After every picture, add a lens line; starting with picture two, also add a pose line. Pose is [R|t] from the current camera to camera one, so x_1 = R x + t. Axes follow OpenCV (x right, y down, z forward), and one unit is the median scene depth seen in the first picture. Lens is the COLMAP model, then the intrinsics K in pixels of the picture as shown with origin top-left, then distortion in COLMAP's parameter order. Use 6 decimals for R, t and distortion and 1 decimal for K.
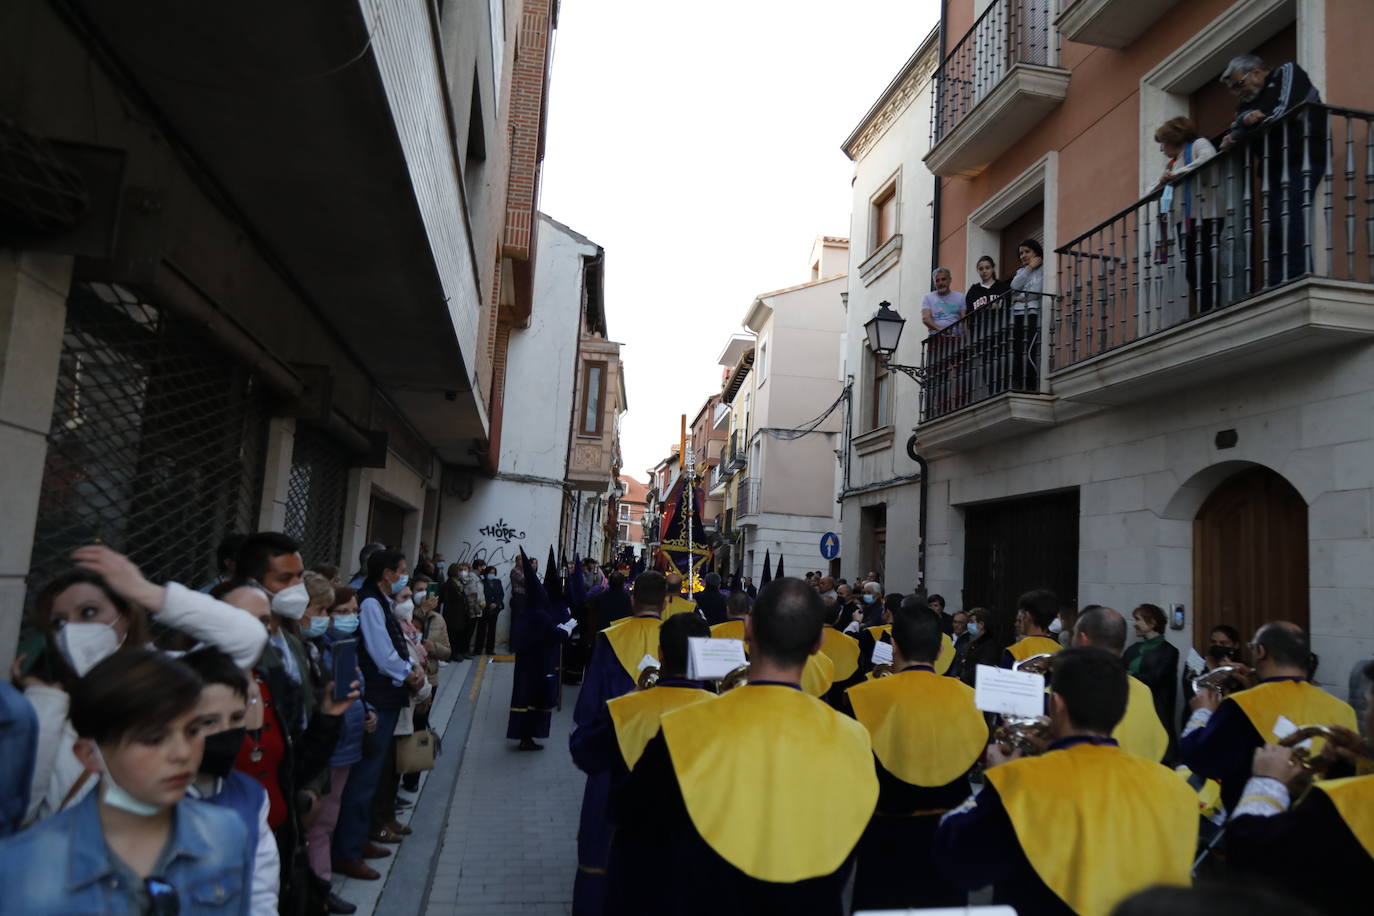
lens RADIAL K [[932.2, 0, 691.0], [0, 932.2, 461.3], [0, 0, 1]] dist [0.005892, 0.001206]
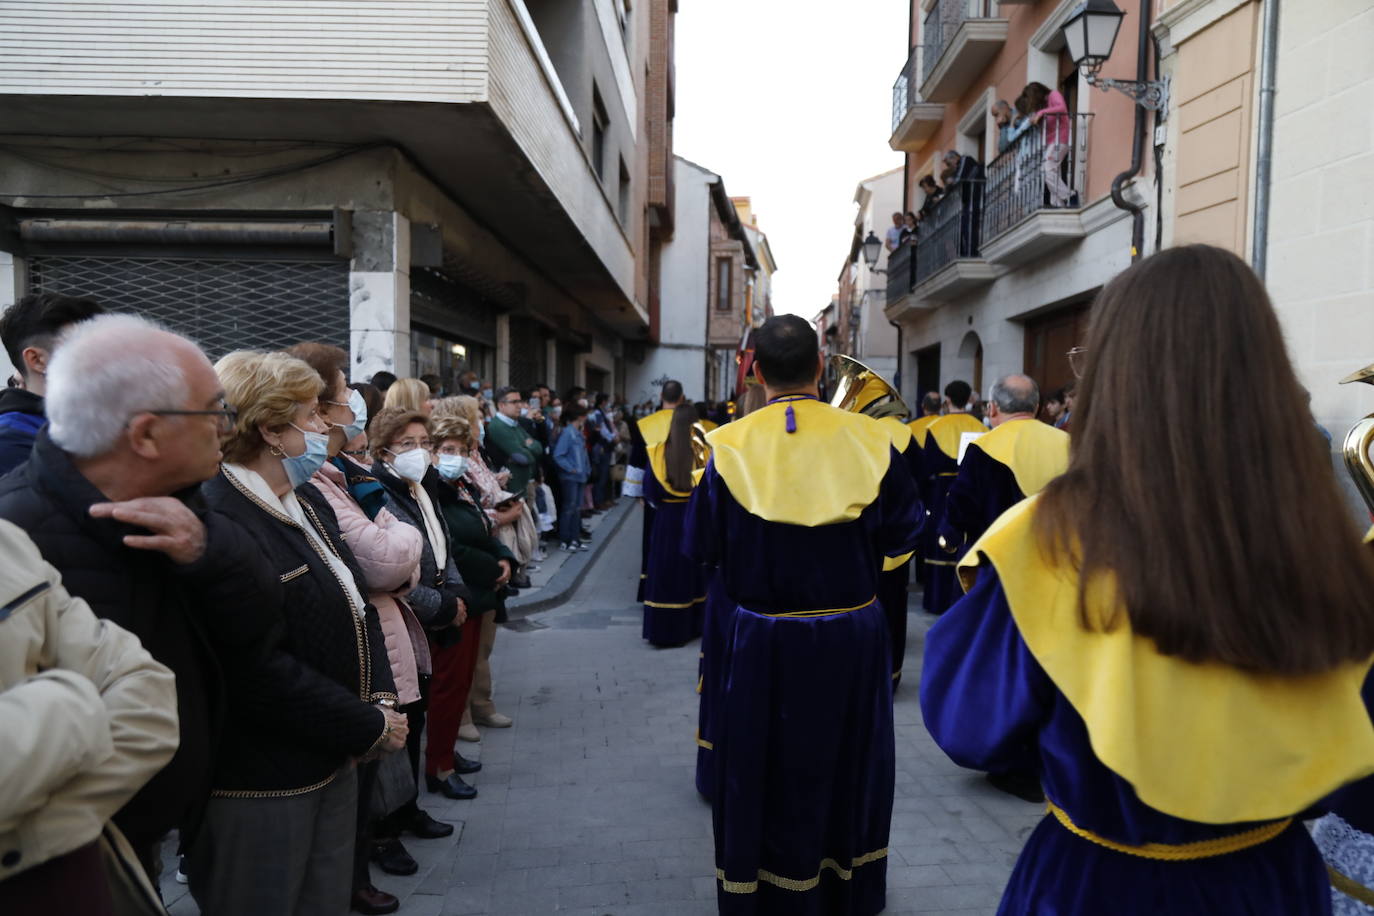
lens RADIAL K [[932.2, 0, 691.0], [0, 932.2, 461.3], [0, 0, 1]] dist [0.005892, 0.001206]
pose [[0.978628, -0.039129, -0.201883, 0.132072], [0.071556, 0.985174, 0.155922, -0.030550], [0.192789, -0.167035, 0.966919, -0.453383]]
